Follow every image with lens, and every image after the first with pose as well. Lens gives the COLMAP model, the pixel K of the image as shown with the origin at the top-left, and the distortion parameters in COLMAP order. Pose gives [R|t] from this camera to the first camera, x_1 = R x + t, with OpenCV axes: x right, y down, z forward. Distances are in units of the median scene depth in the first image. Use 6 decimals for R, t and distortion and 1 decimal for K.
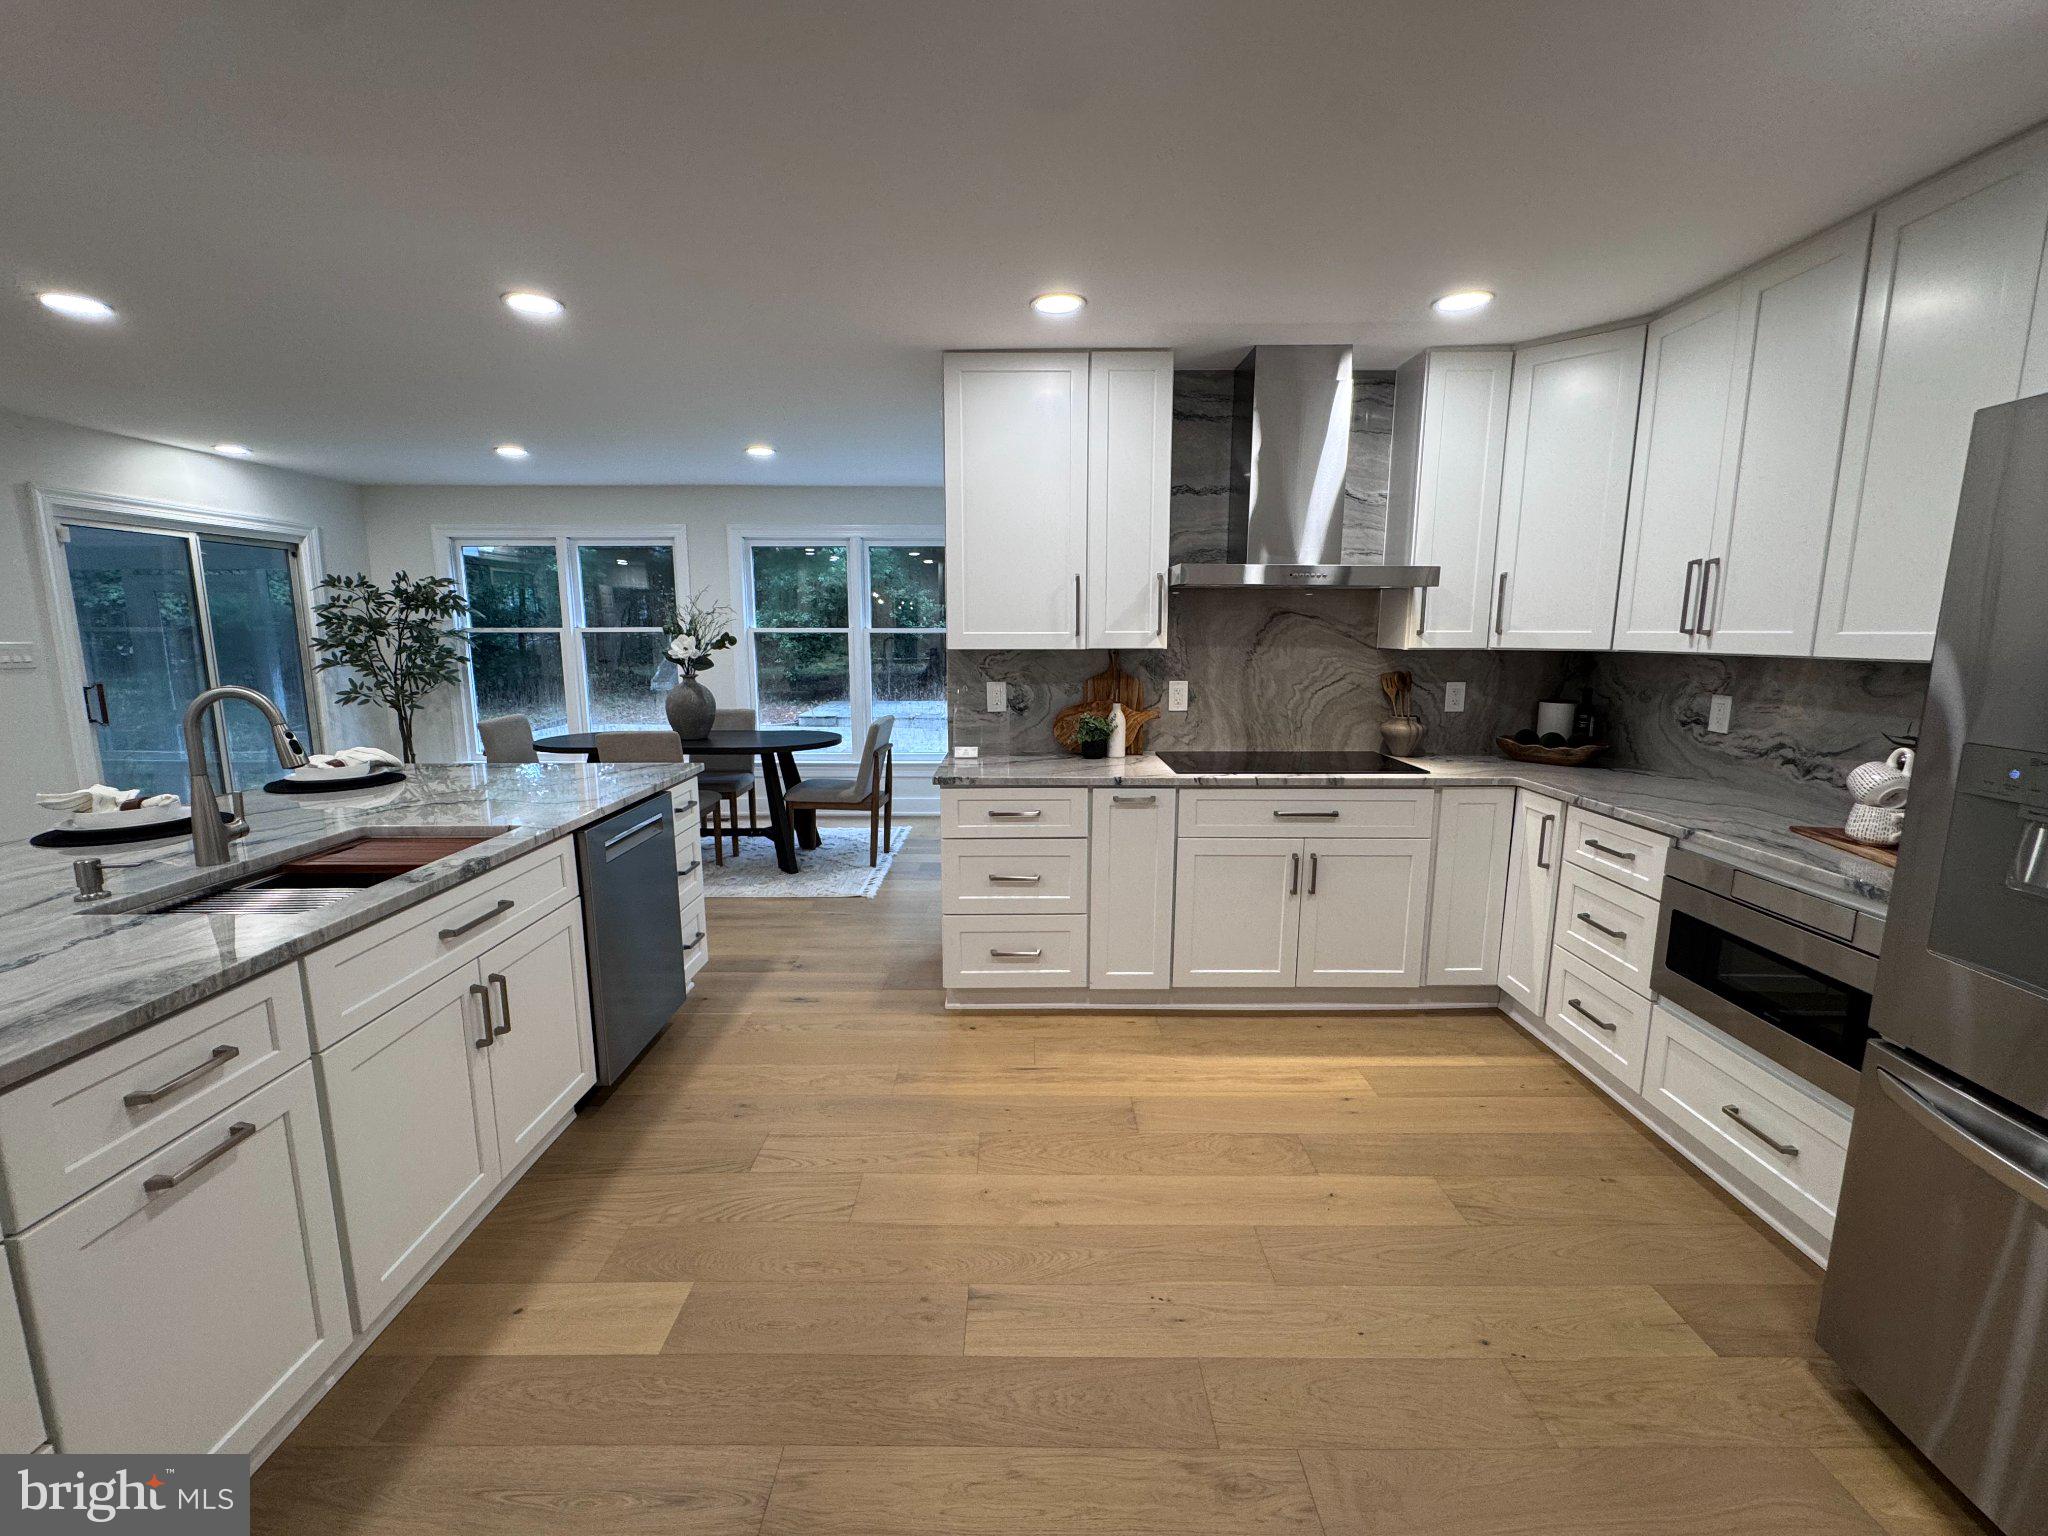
lens RADIAL K [[841.5, 0, 1046.0], [0, 841.5, 776.9], [0, 0, 1]] dist [-0.005933, 0.002367]
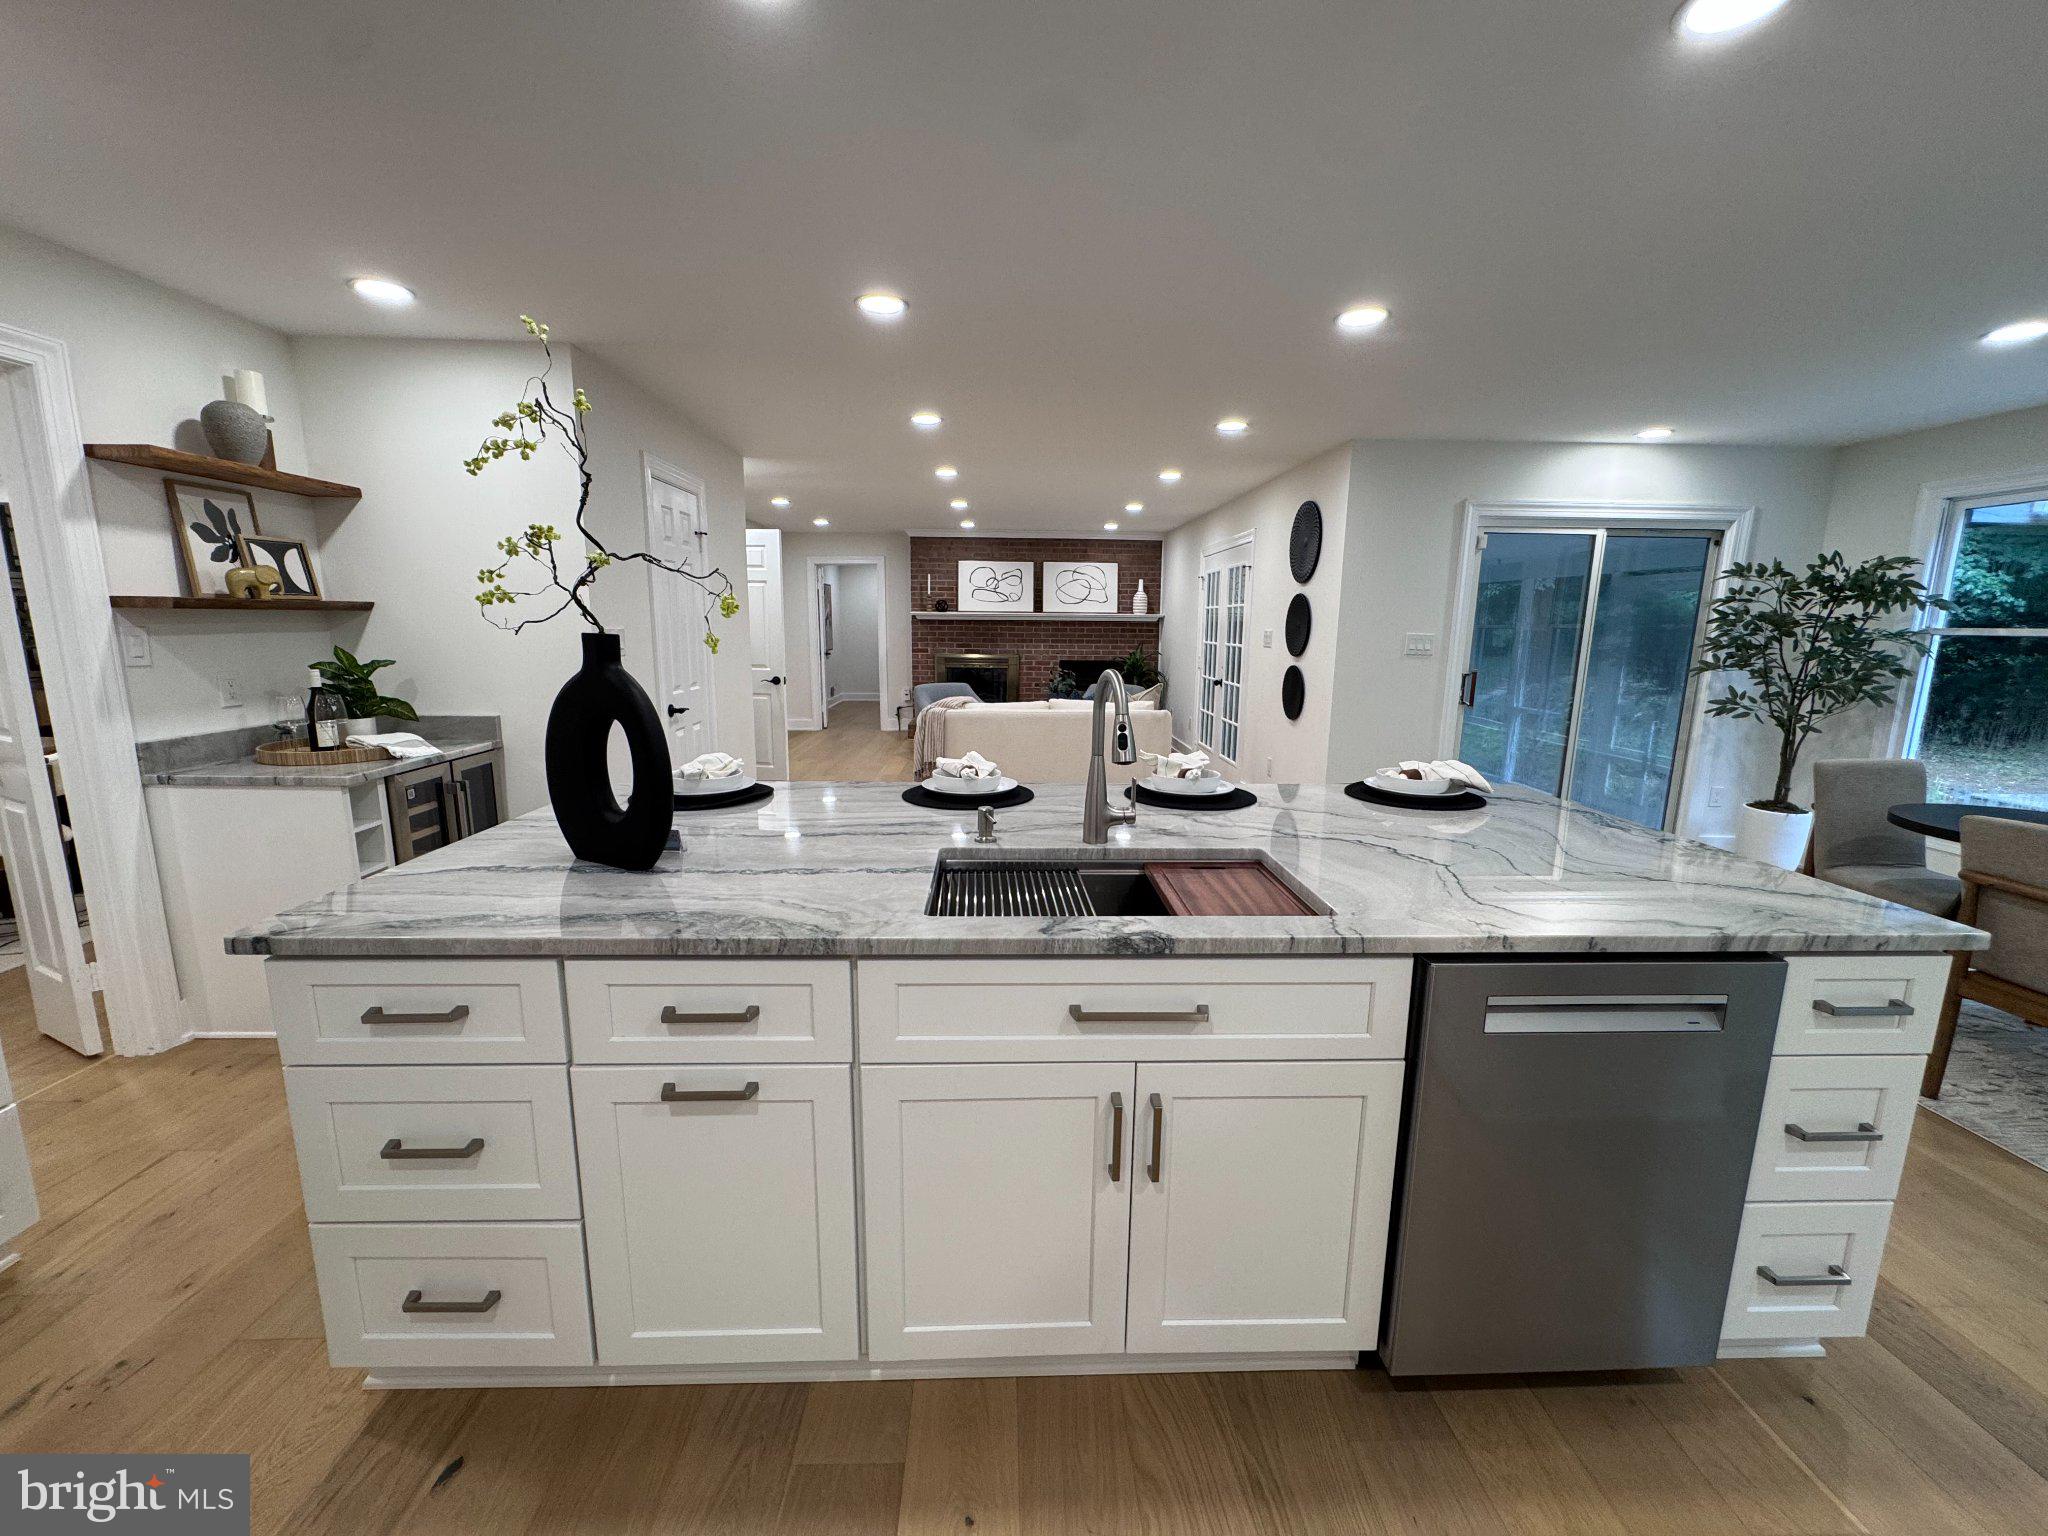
lens RADIAL K [[841.5, 0, 1020.2], [0, 841.5, 753.2], [0, 0, 1]] dist [-0.005933, 0.002367]
pose [[0.012514, 0.155923, -0.987690, -0.001516], [-0.187127, 0.970681, 0.150867, -0.046443], [0.982256, 0.182936, 0.041325, 0.285036]]
